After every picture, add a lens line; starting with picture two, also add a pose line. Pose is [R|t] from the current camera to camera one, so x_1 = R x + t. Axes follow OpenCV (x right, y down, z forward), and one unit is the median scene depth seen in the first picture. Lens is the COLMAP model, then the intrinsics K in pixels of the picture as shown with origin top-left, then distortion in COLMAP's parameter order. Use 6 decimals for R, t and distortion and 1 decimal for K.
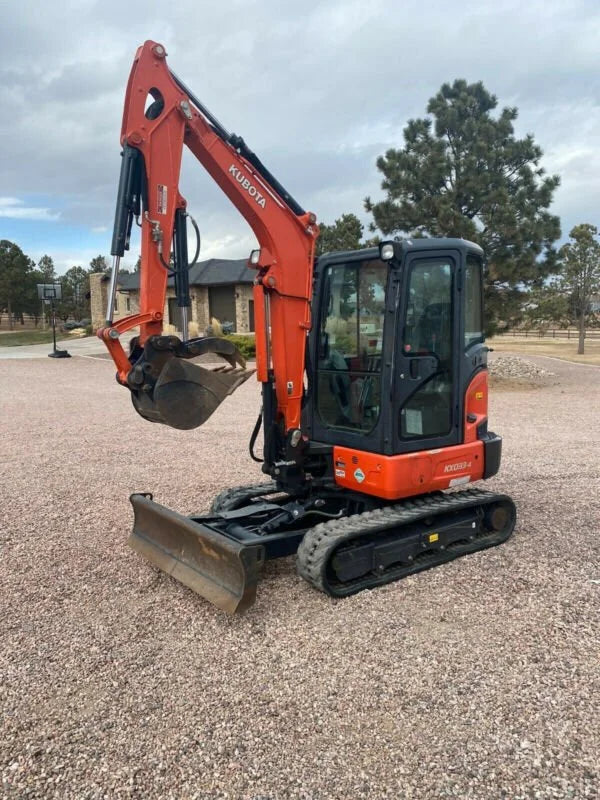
lens RADIAL K [[622.0, 0, 300.0], [0, 622.0, 398.1], [0, 0, 1]] dist [0.022760, -0.011346]
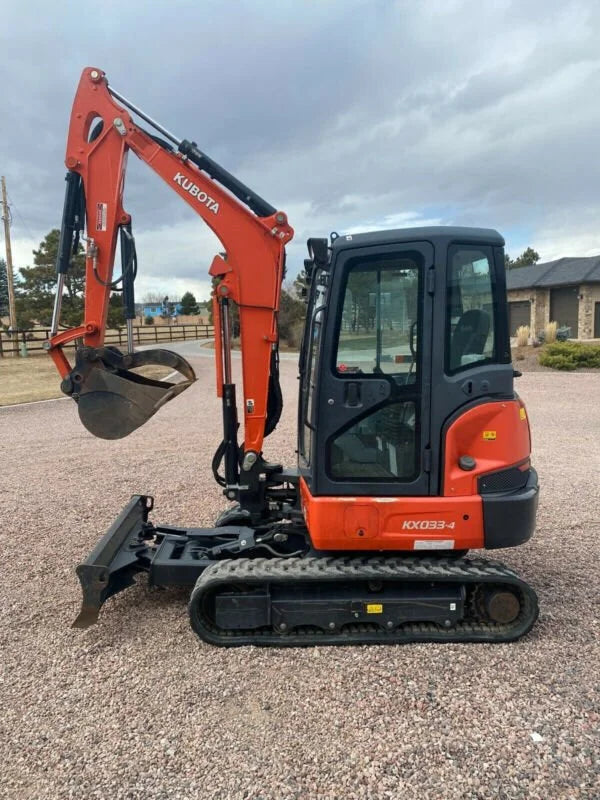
lens RADIAL K [[622.0, 0, 300.1], [0, 622.0, 401.4], [0, 0, 1]] dist [0.022760, -0.011346]
pose [[0.819113, 0.069318, -0.569429, 0.559133], [-0.069707, 0.997344, 0.021137, -0.047225], [0.569382, 0.022380, 0.821769, 0.284718]]
